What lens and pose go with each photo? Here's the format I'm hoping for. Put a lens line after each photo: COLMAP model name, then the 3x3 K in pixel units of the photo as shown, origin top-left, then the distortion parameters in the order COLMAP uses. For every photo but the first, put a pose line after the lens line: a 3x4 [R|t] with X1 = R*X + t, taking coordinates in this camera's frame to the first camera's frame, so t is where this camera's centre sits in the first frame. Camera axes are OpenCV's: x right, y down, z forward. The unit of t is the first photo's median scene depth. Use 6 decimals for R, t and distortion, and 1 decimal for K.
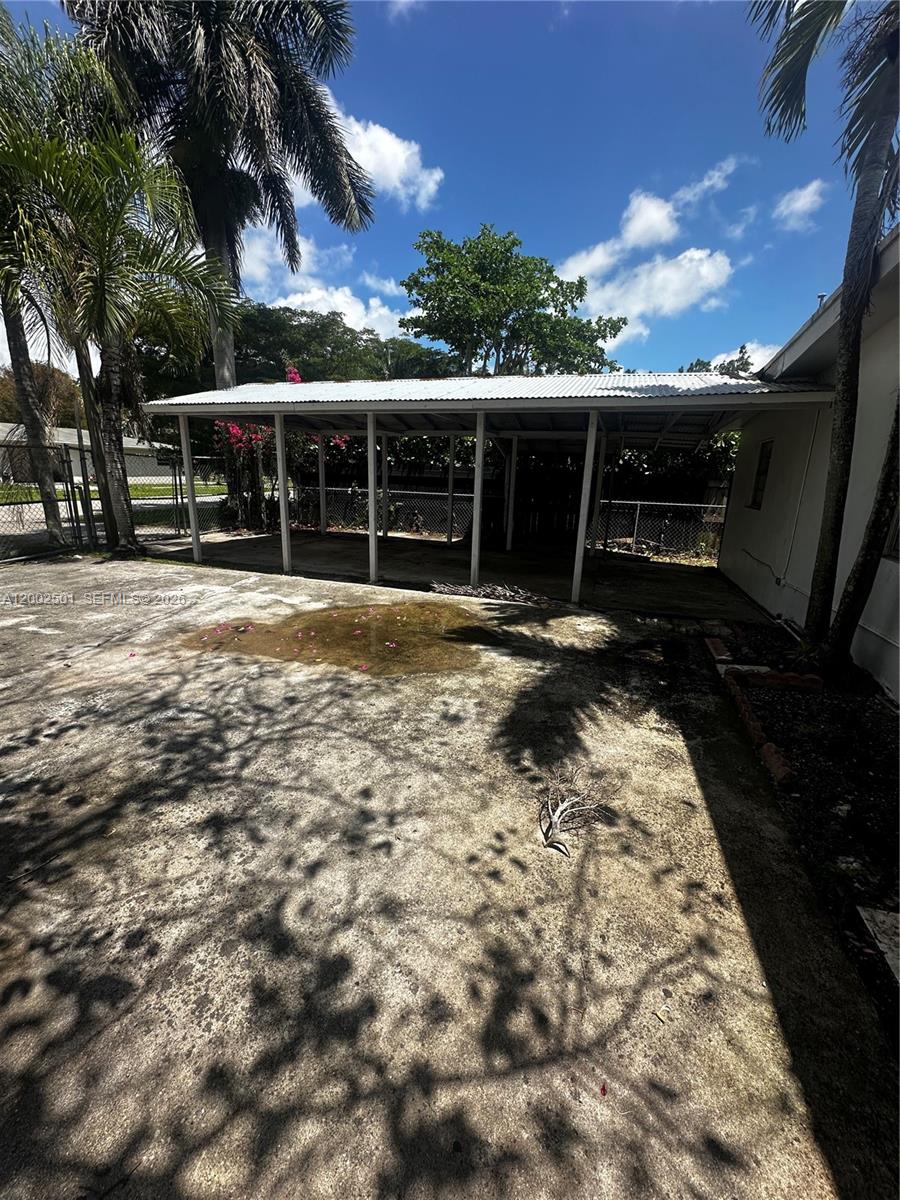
lens RADIAL K [[485.2, 0, 450.6], [0, 485.2, 591.2], [0, 0, 1]] dist [0.018594, -0.000003]
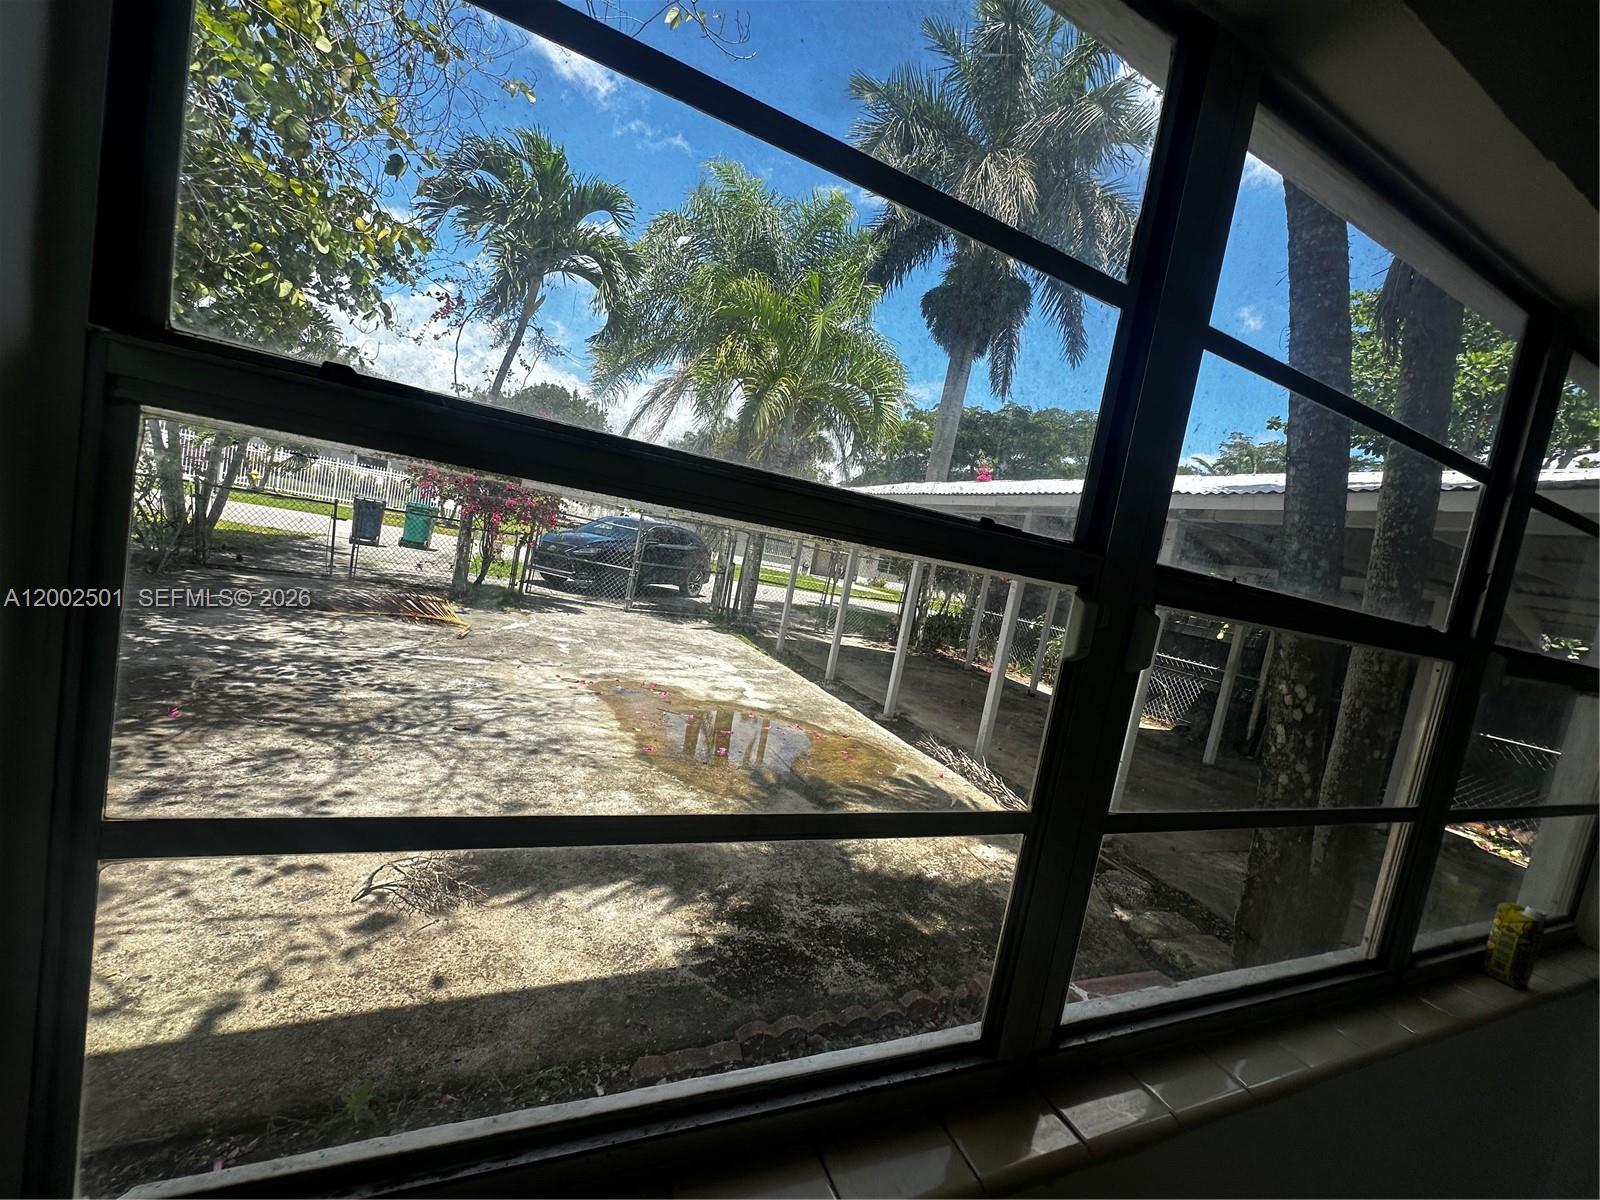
lens RADIAL K [[647.0, 0, 800.0], [0, 647.0, 600.0], [0, 0, 1]] dist [0.018594, -0.000003]
pose [[0.662069, 0.147032, -0.734878, 0.394396], [-0.332658, 0.936330, -0.112361, -0.025838], [0.671568, 0.318854, 0.668827, 0.153901]]
